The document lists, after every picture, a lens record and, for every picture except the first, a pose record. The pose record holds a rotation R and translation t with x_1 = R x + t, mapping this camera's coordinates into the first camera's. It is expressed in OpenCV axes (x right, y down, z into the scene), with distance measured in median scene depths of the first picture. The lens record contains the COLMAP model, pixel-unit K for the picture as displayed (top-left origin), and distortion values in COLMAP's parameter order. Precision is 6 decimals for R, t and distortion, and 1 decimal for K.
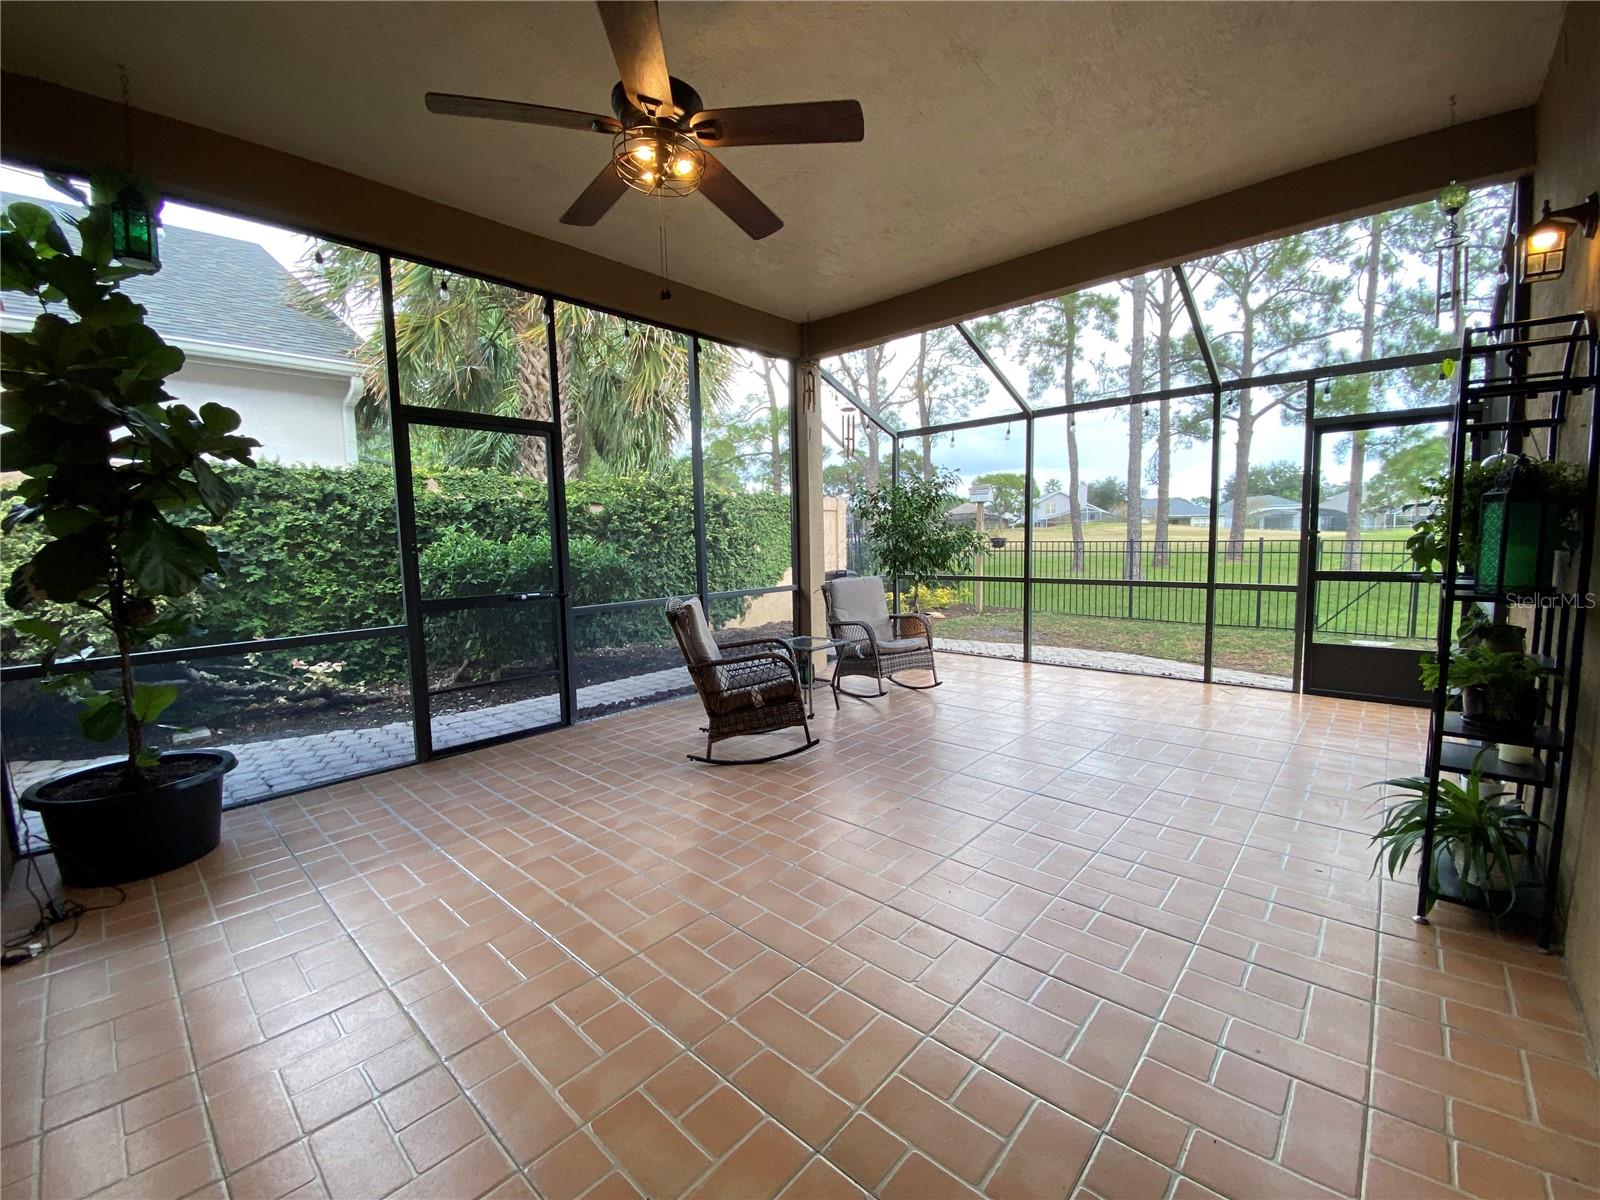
lens RADIAL K [[661.1, 0, 812.2], [0, 661.1, 592.3], [0, 0, 1]] dist [-0.001223, -0.000276]
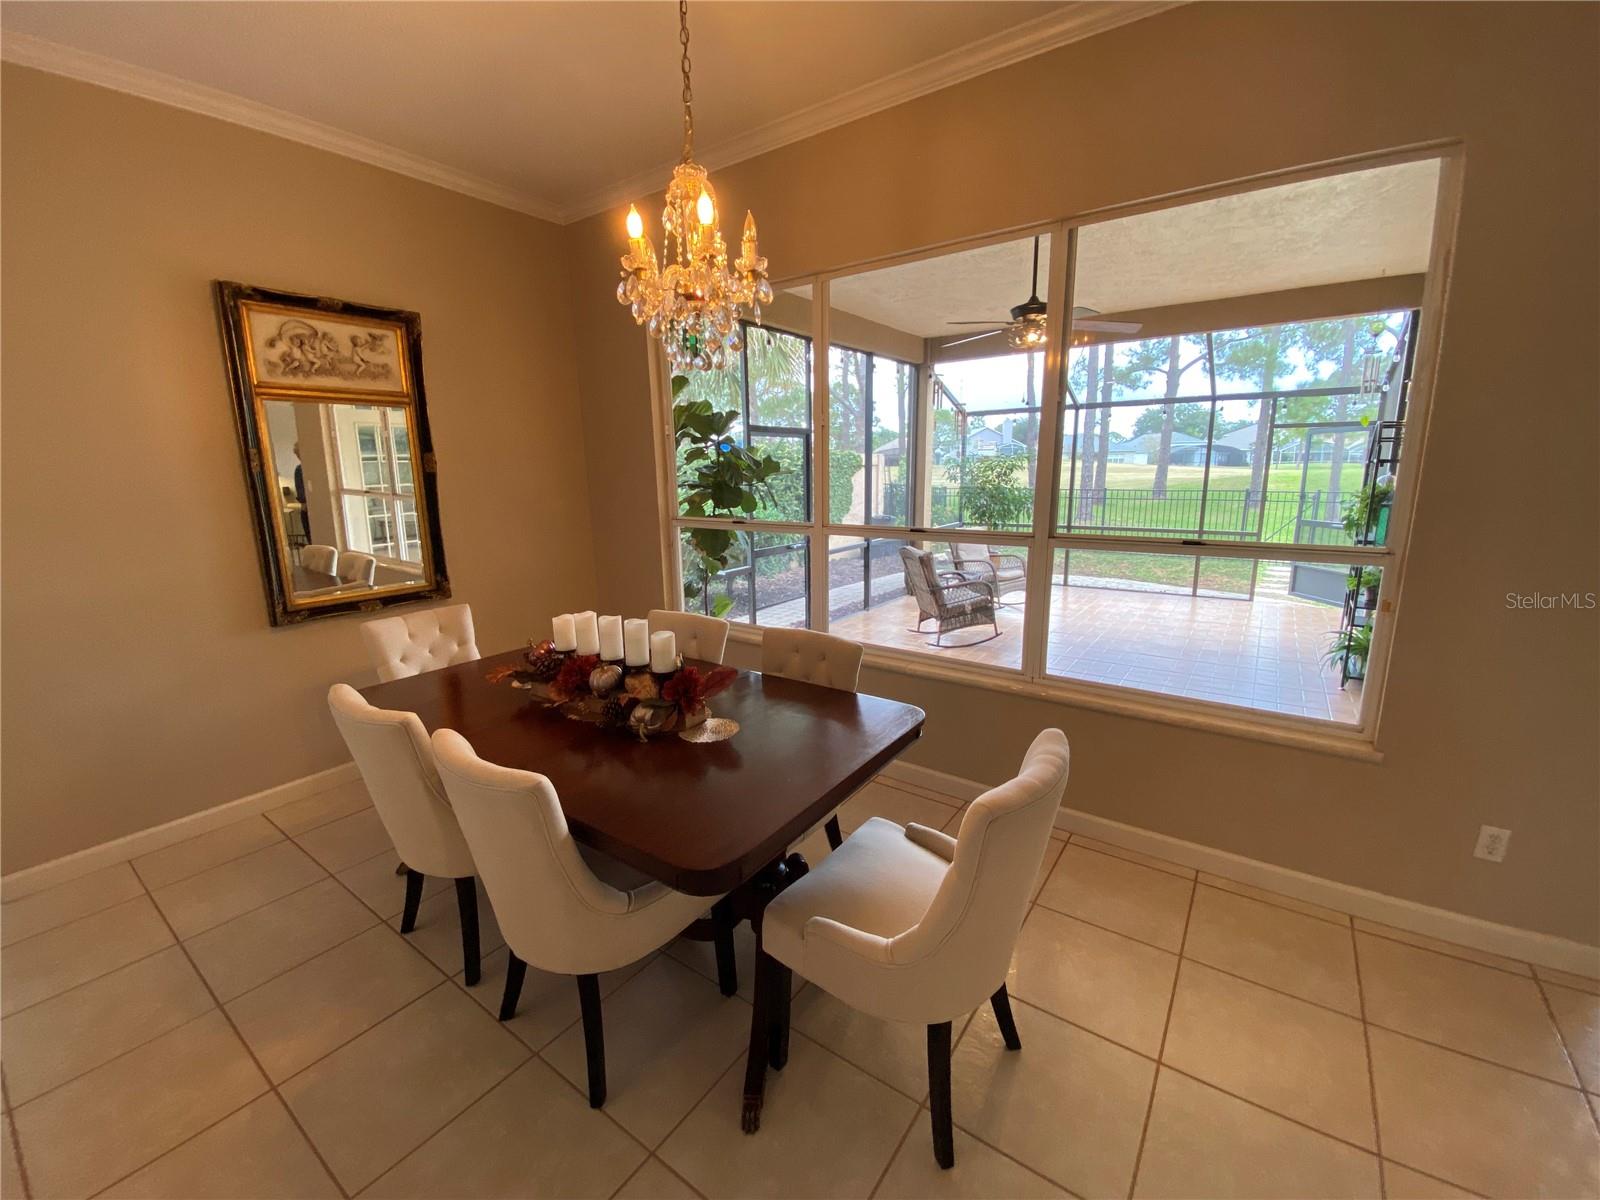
lens RADIAL K [[661.1, 0, 787.8], [0, 661.1, 601.4], [0, 0, 1]] dist [-0.001223, -0.000276]
pose [[0.995041, -0.014534, 0.098403, -0.491111], [0.002452, 0.992552, 0.121800, -0.042786], [-0.099440, -0.120955, 0.987665, -0.424113]]
